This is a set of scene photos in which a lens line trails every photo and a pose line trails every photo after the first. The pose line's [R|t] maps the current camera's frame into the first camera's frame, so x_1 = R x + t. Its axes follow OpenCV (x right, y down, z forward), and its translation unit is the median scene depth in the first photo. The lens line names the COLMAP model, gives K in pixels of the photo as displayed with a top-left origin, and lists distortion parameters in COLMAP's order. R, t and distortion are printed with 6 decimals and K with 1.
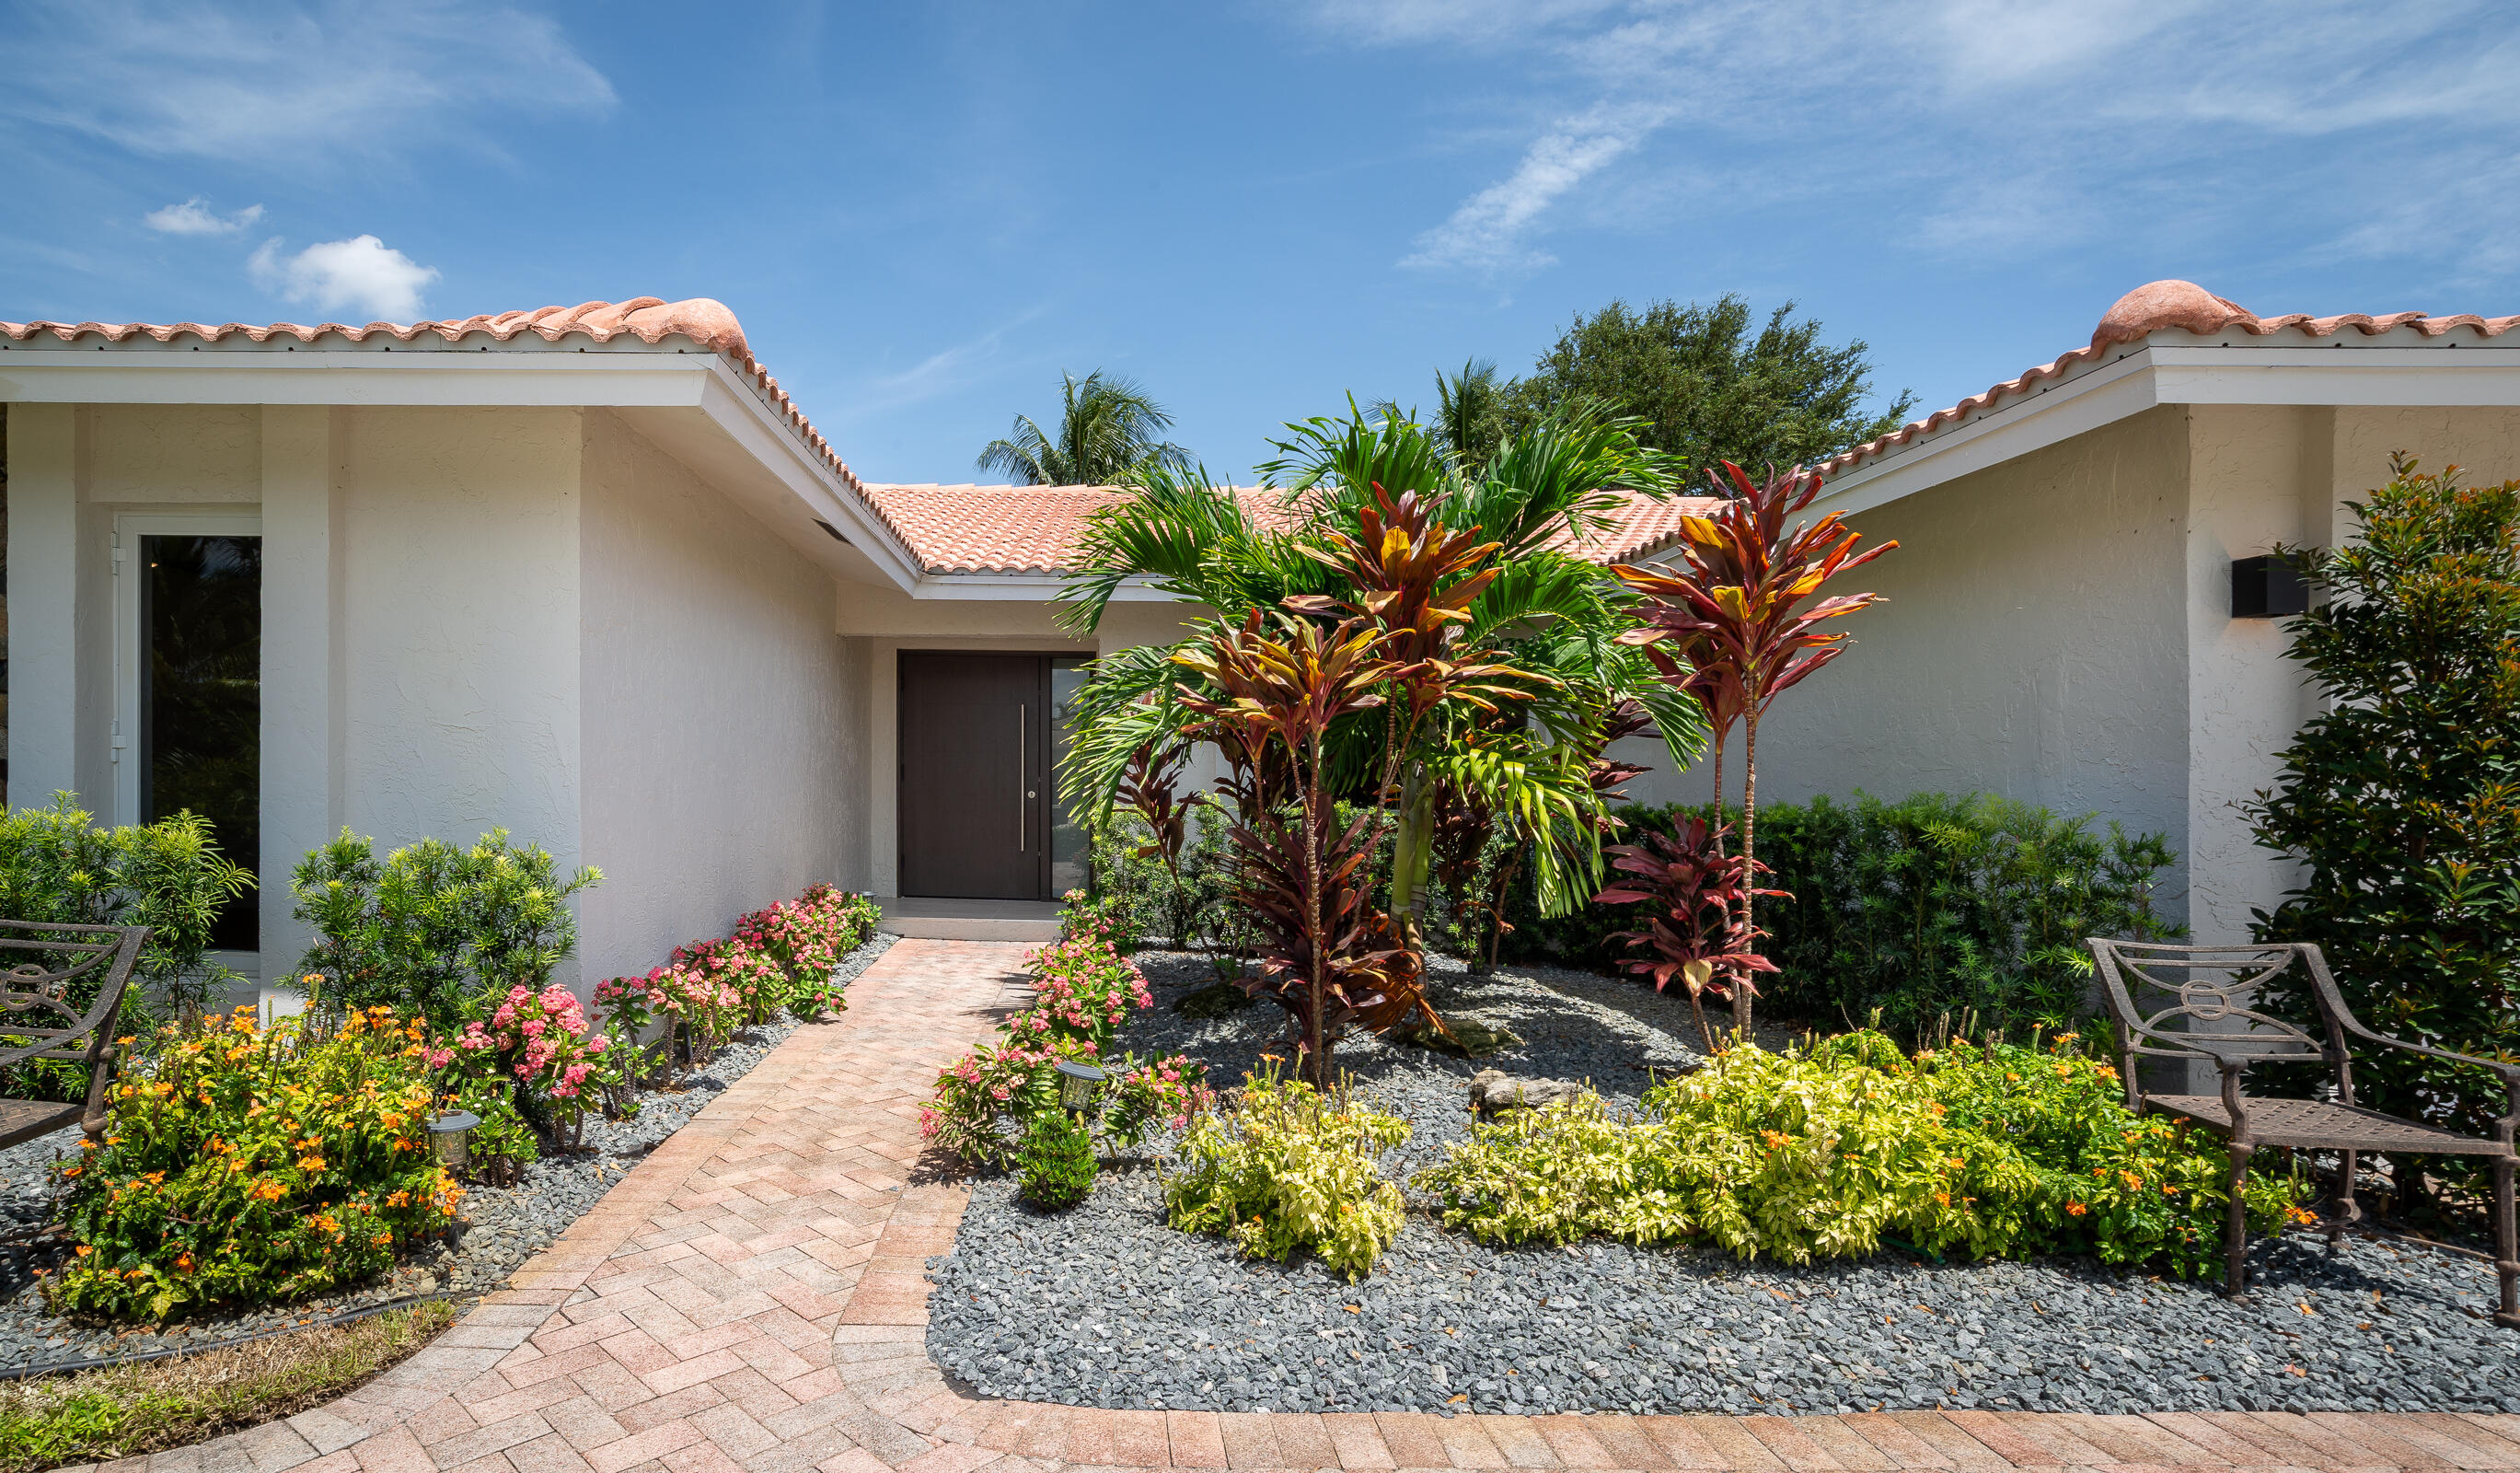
lens RADIAL K [[1263.5, 0, 1058.2], [0, 1263.5, 756.9], [0, 0, 1]] dist [-0.032070, 0.012151]
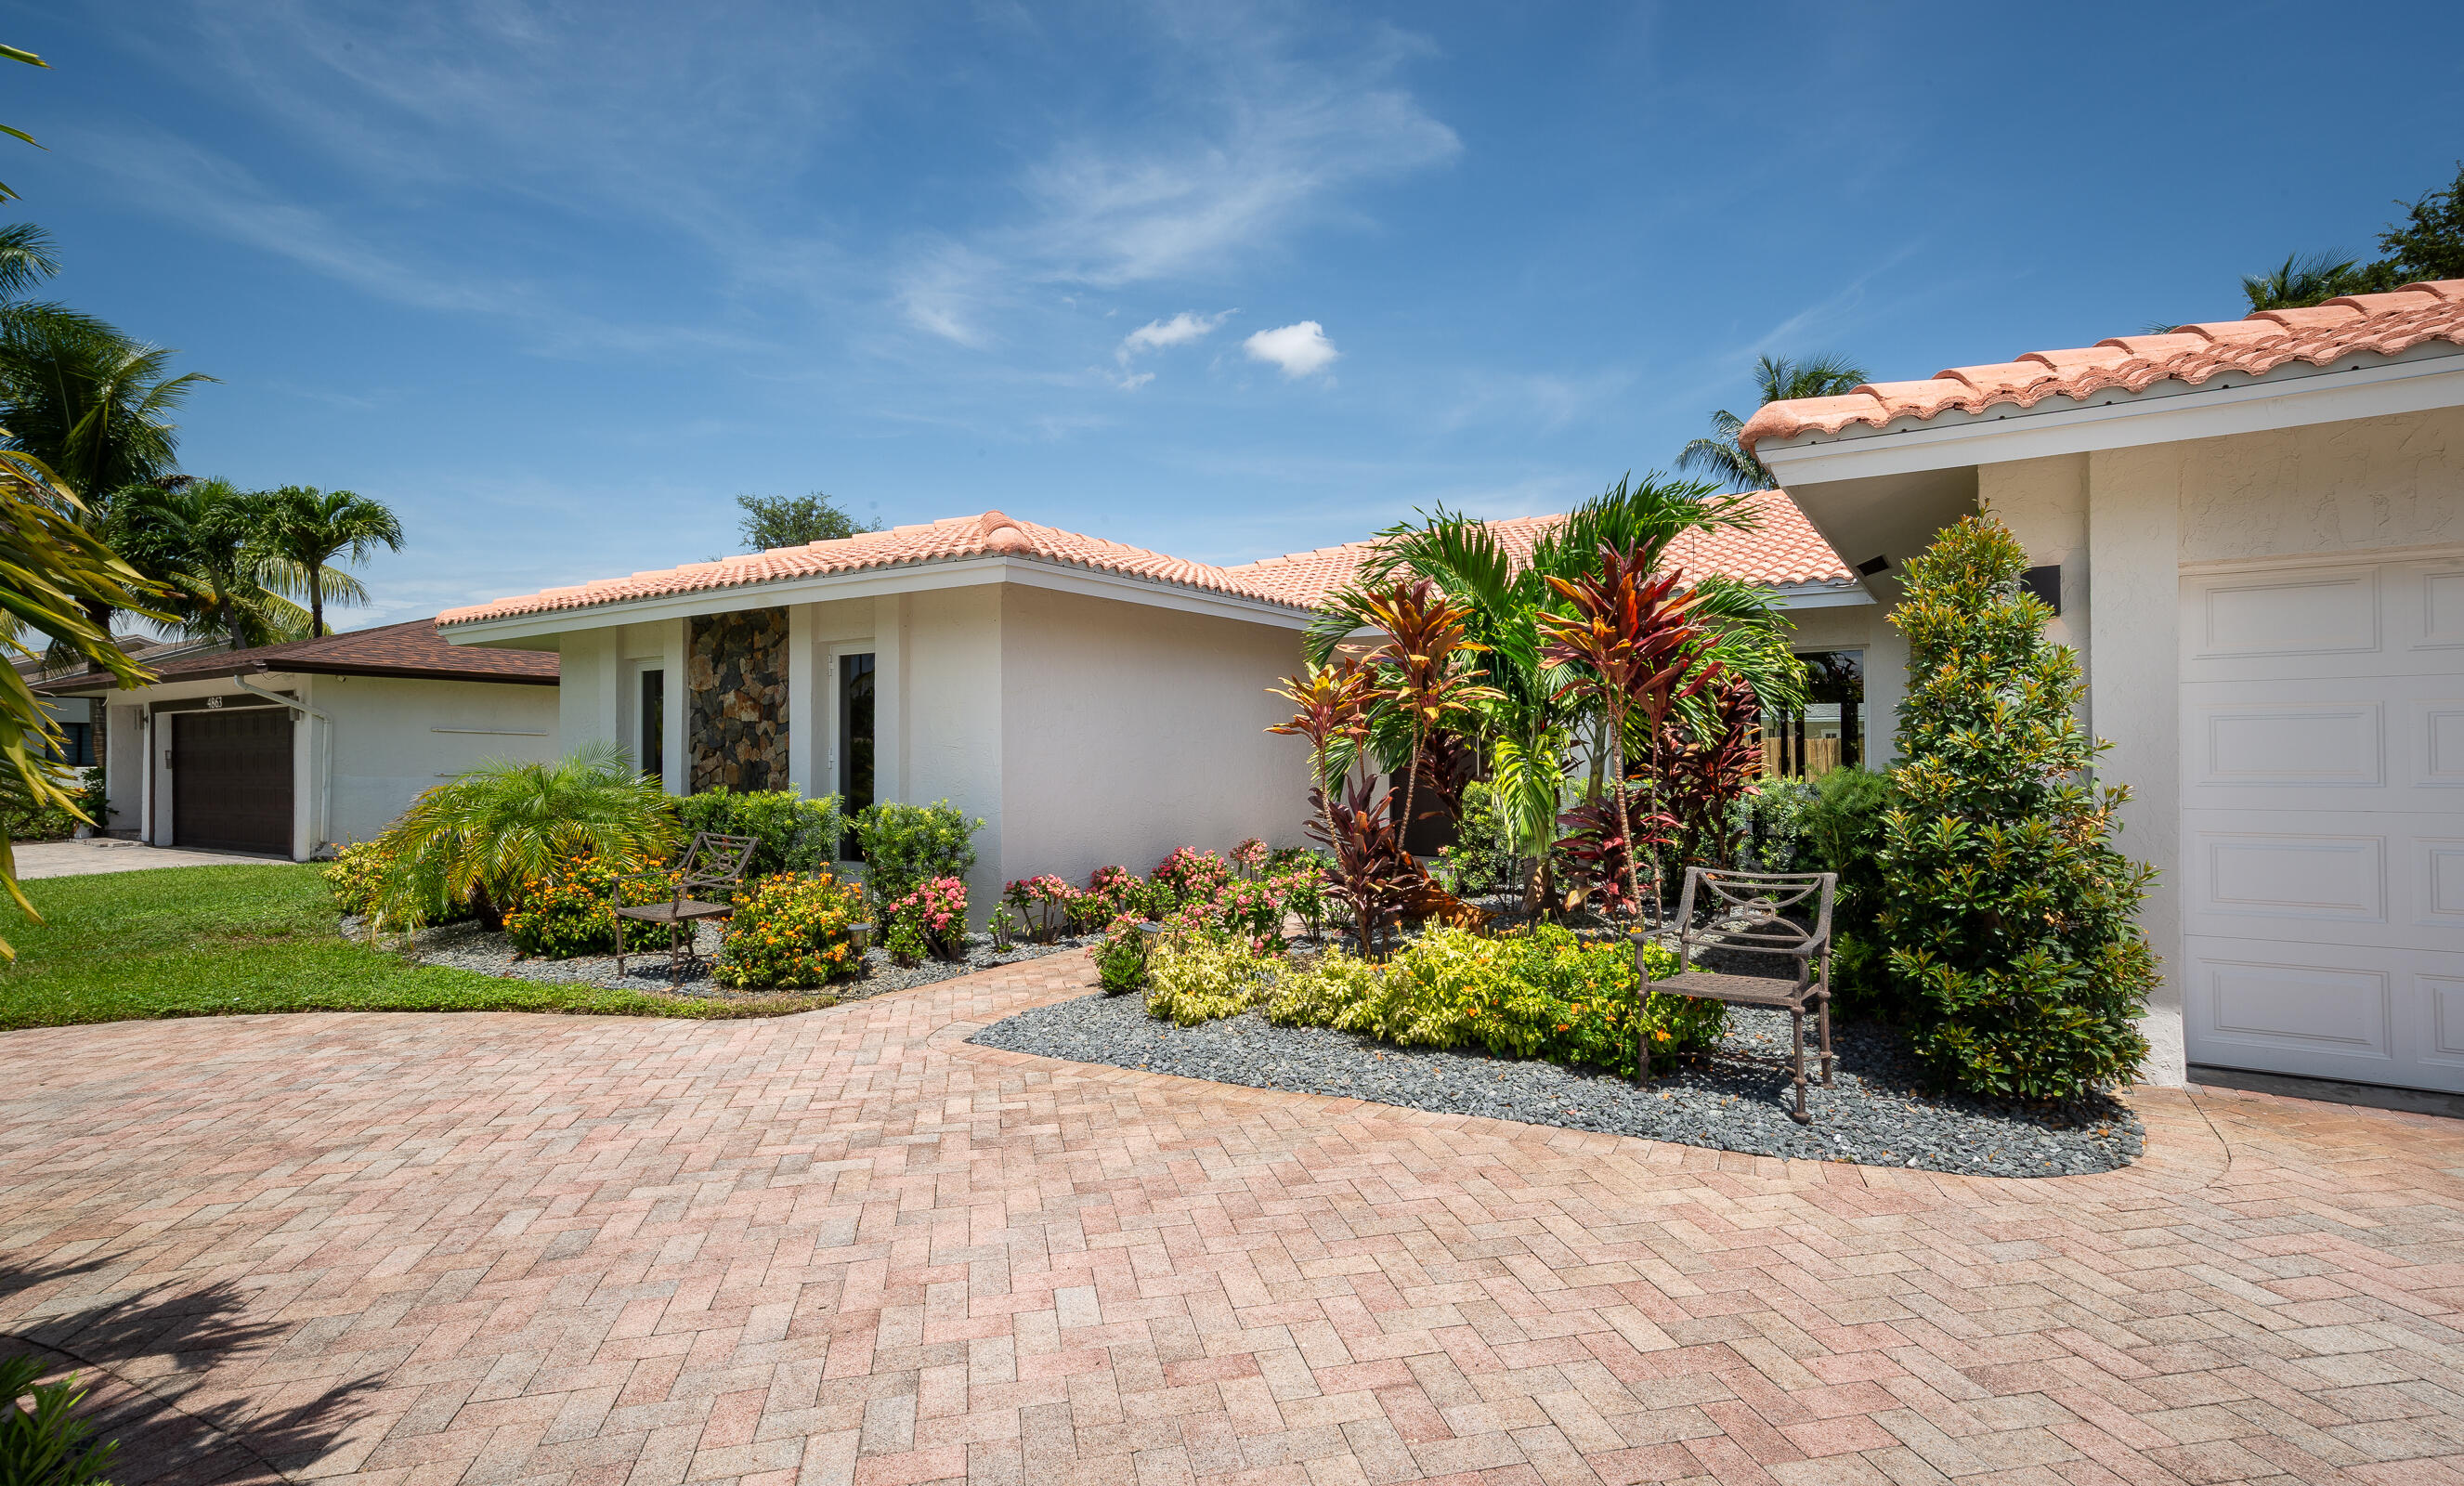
lens RADIAL K [[1195.8, 0, 1241.5], [0, 1195.8, 751.3], [0, 0, 1]] dist [0.002635, 0.001466]
pose [[0.862837, -0.025991, -0.504813, 0.913226], [0.027112, 0.999619, -0.005127, 0.004853], [0.504754, -0.009263, 0.863213, -0.383529]]
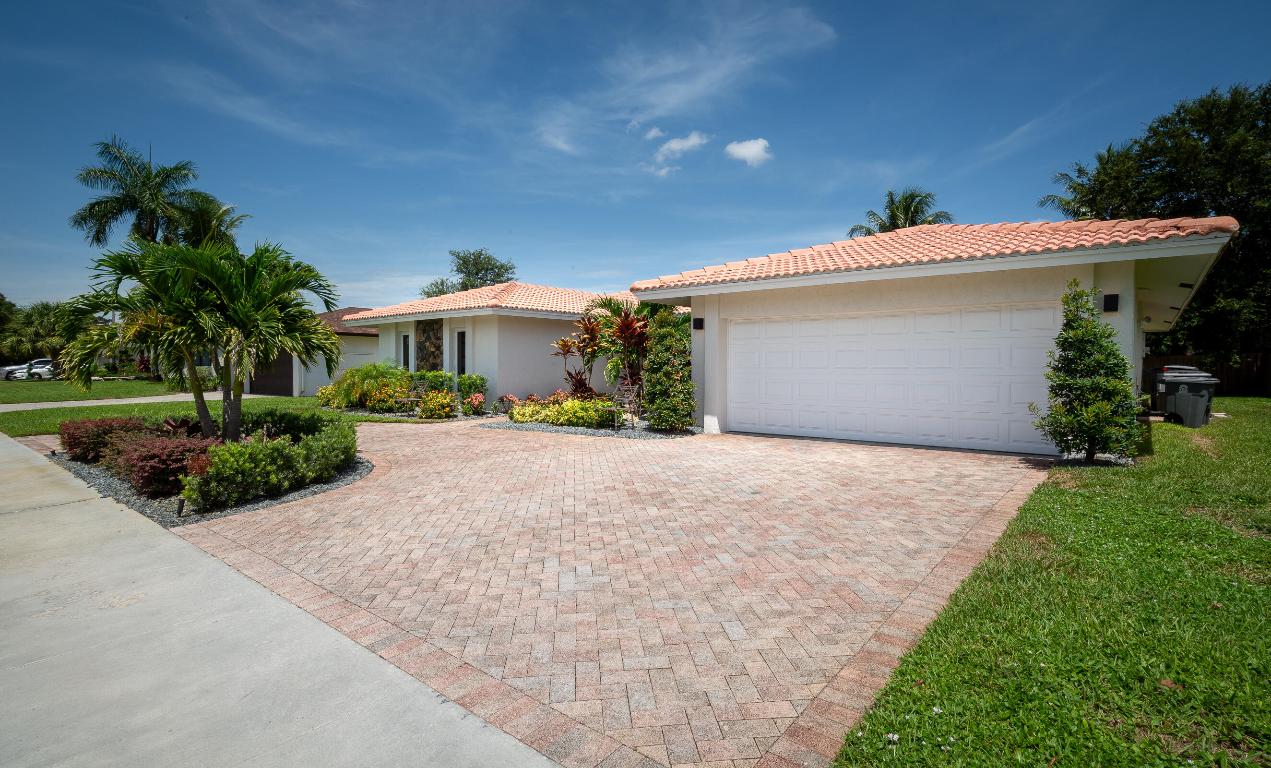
lens RADIAL K [[616.8, 0, 640.4], [0, 616.8, 388.3], [0, 0, 1]] dist [0.002635, 0.001466]
pose [[0.800763, 0.003198, -0.598973, 2.409710], [0.019185, 0.999336, 0.030984, 0.054602], [0.598674, -0.036302, 0.800170, -1.276009]]
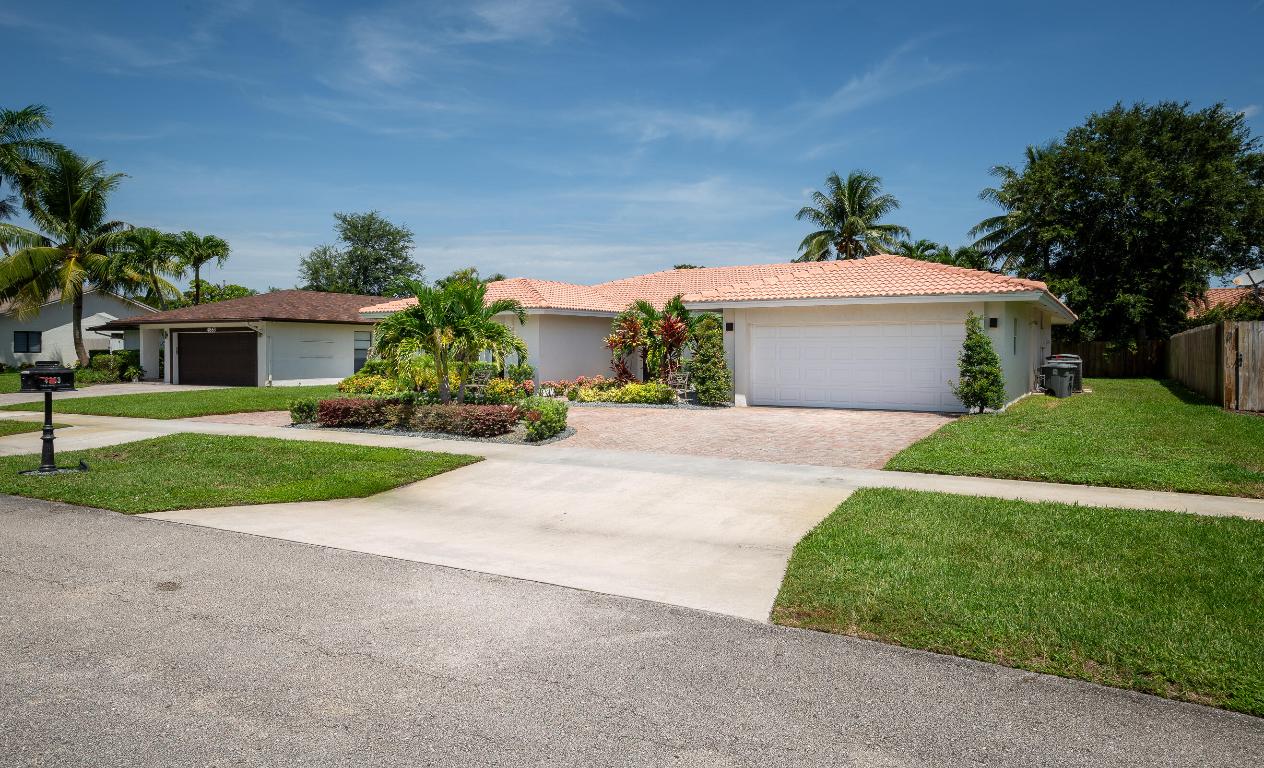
lens RADIAL K [[816.3, 0, 626.3], [0, 816.3, 355.4], [0, 0, 1]] dist [0.039701, -0.000898]
pose [[0.881662, -0.015608, -0.471623, 2.747547], [0.022651, 0.999701, 0.009260, -0.025631], [0.471337, -0.018847, 0.881752, -3.532305]]
